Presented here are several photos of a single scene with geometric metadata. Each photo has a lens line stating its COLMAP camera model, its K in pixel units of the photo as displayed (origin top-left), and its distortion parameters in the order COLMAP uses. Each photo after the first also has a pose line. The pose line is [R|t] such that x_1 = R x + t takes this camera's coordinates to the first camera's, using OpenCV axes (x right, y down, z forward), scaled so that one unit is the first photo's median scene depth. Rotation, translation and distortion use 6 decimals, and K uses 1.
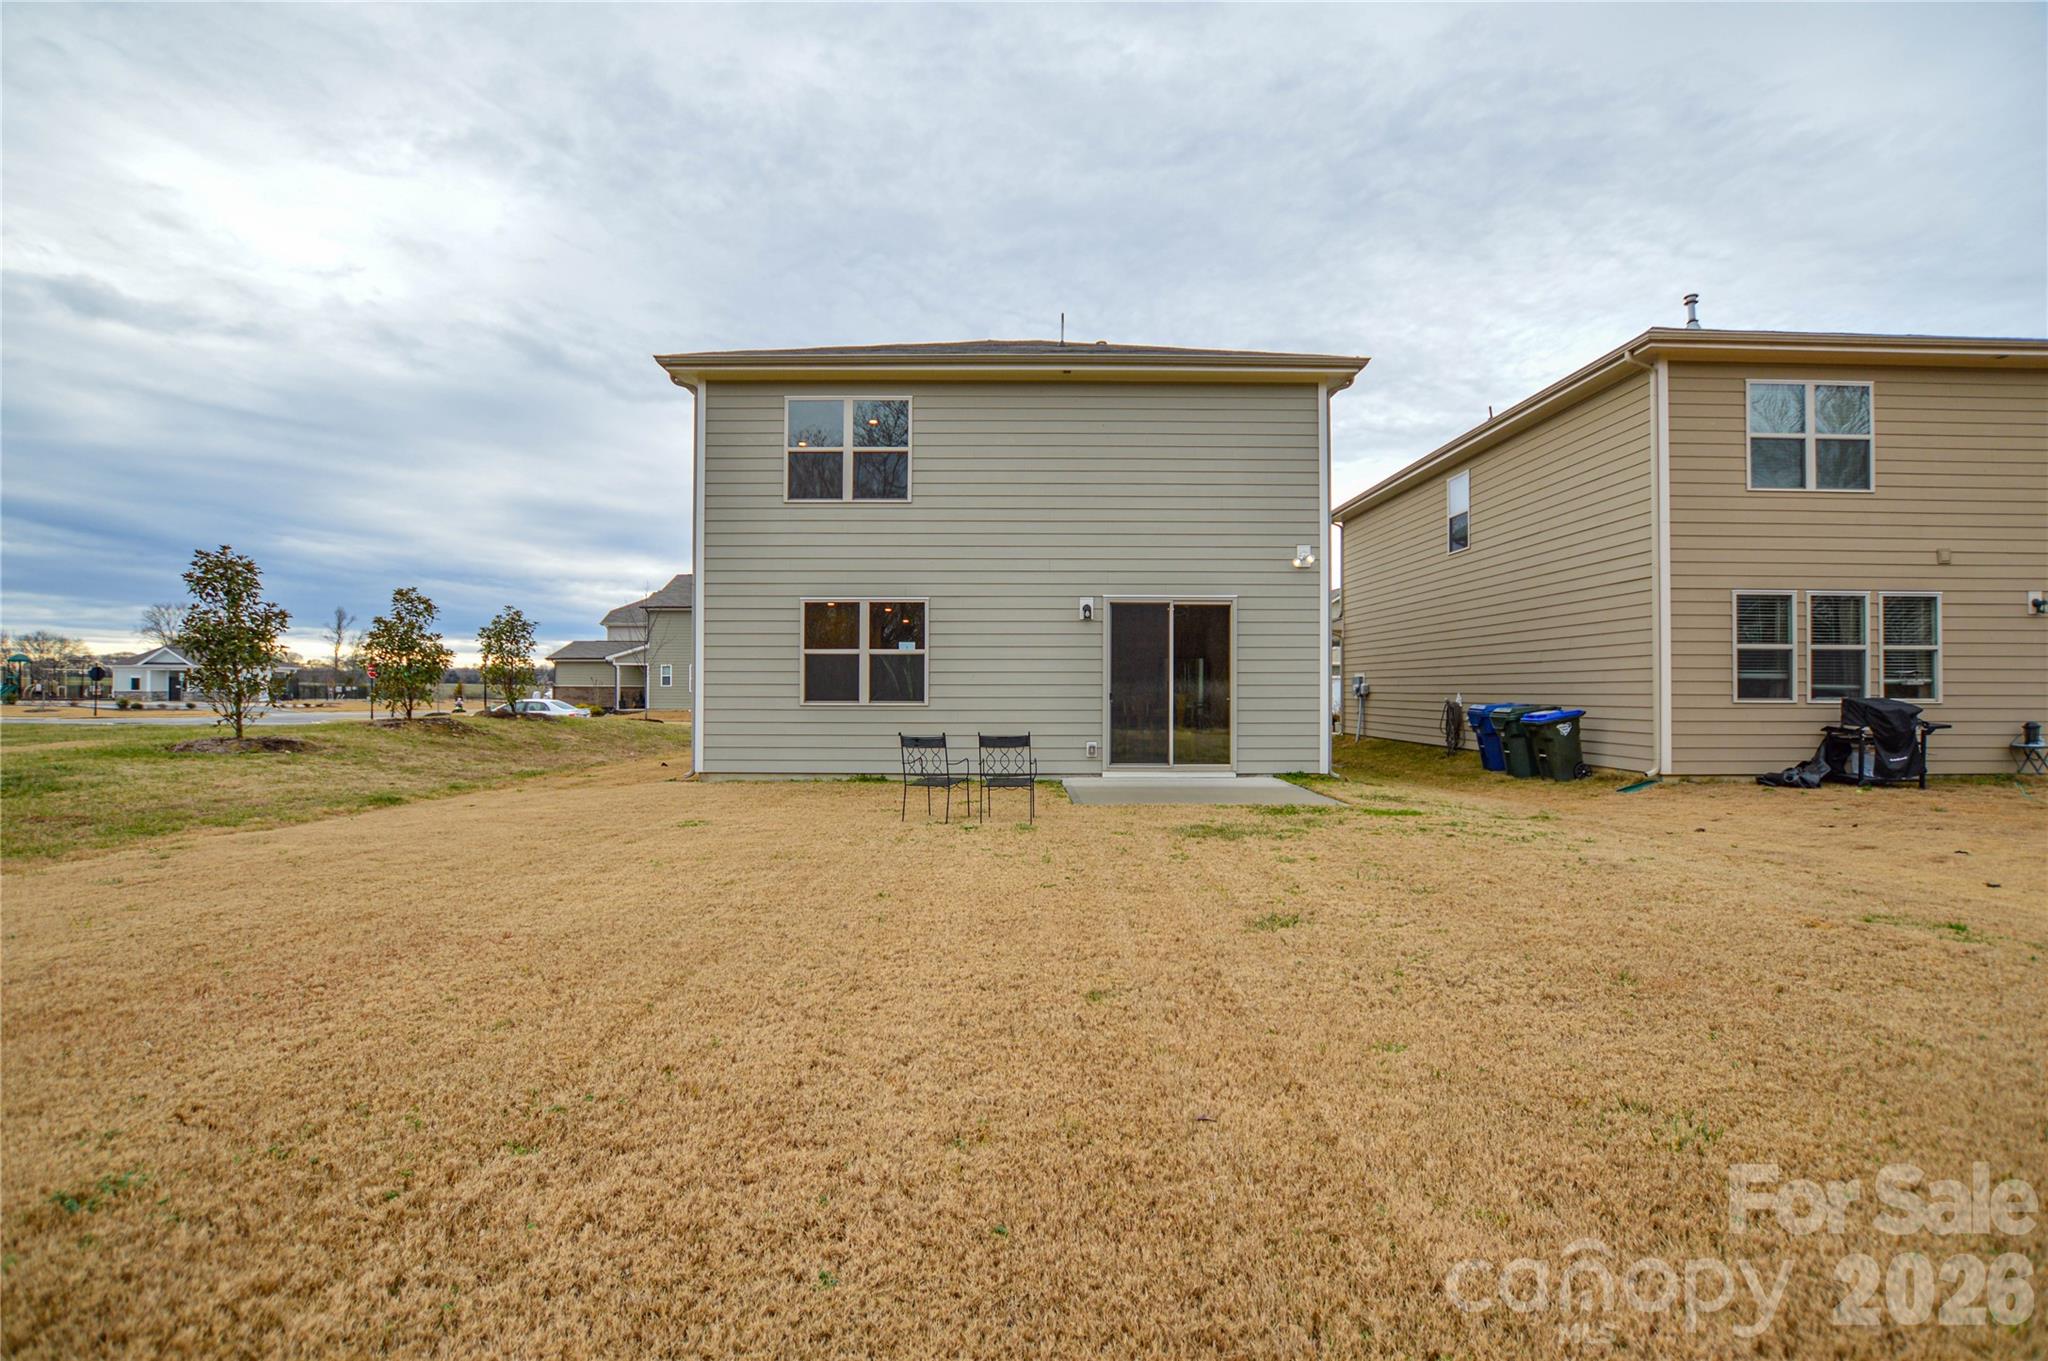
lens RADIAL K [[1015.3, 0, 1013.4], [0, 1015.3, 685.8], [0, 0, 1]] dist [-0.019532, -0.000022]
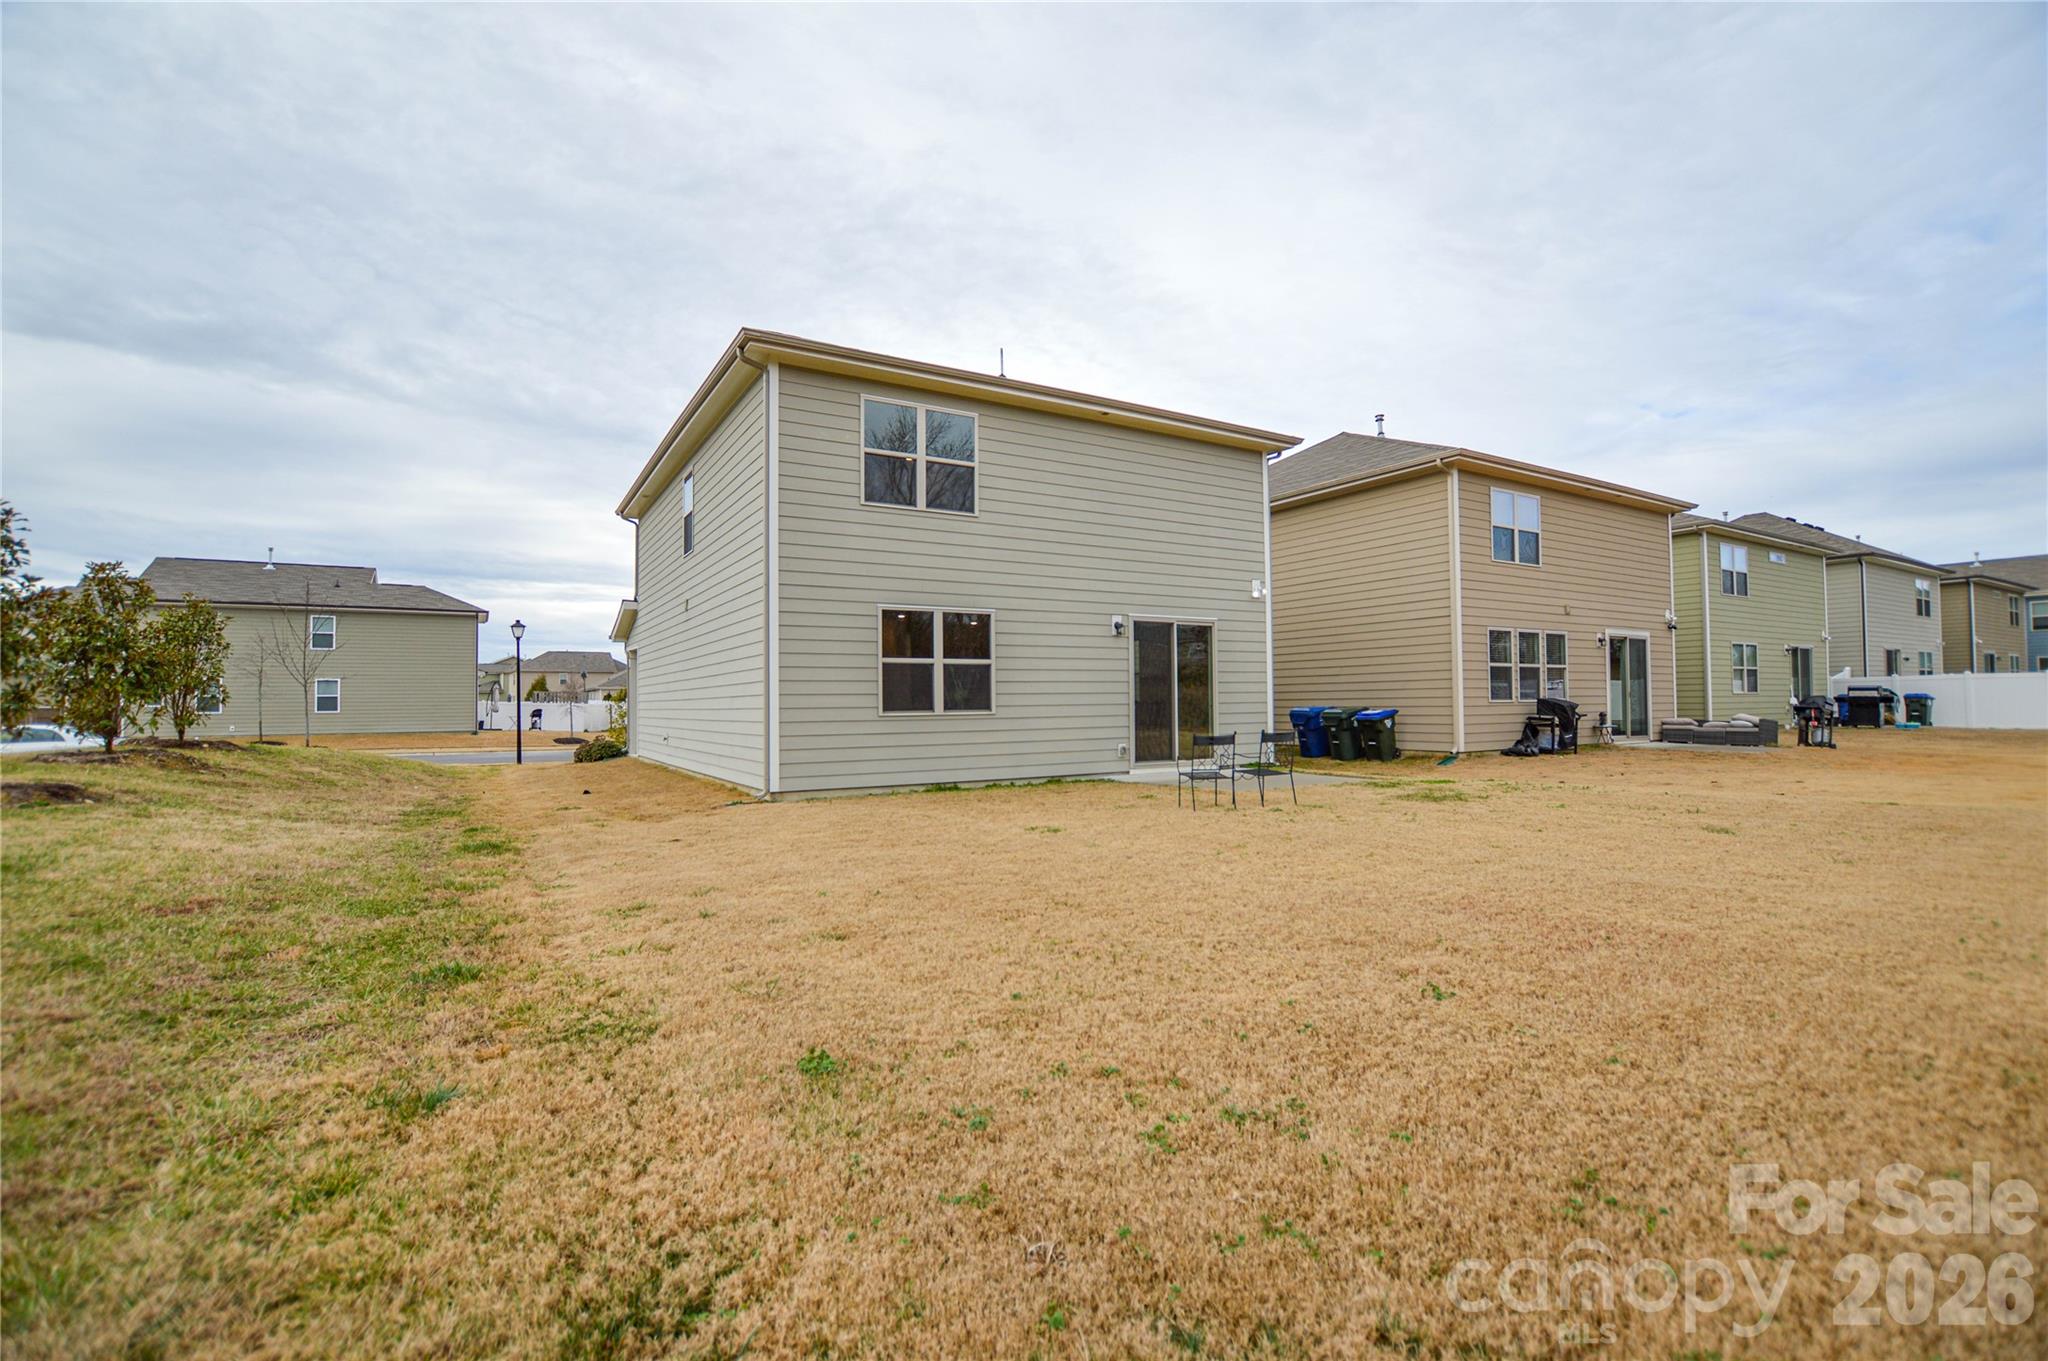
lens RADIAL K [[927.2, 0, 1024.7], [0, 927.2, 673.5], [0, 0, 1]] dist [-0.026807, 0.002777]
pose [[0.856537, 0.004617, 0.516065, -0.545142], [0.005199, 0.999832, -0.017575, -0.005134], [-0.516059, 0.017736, 0.856369, 0.174453]]
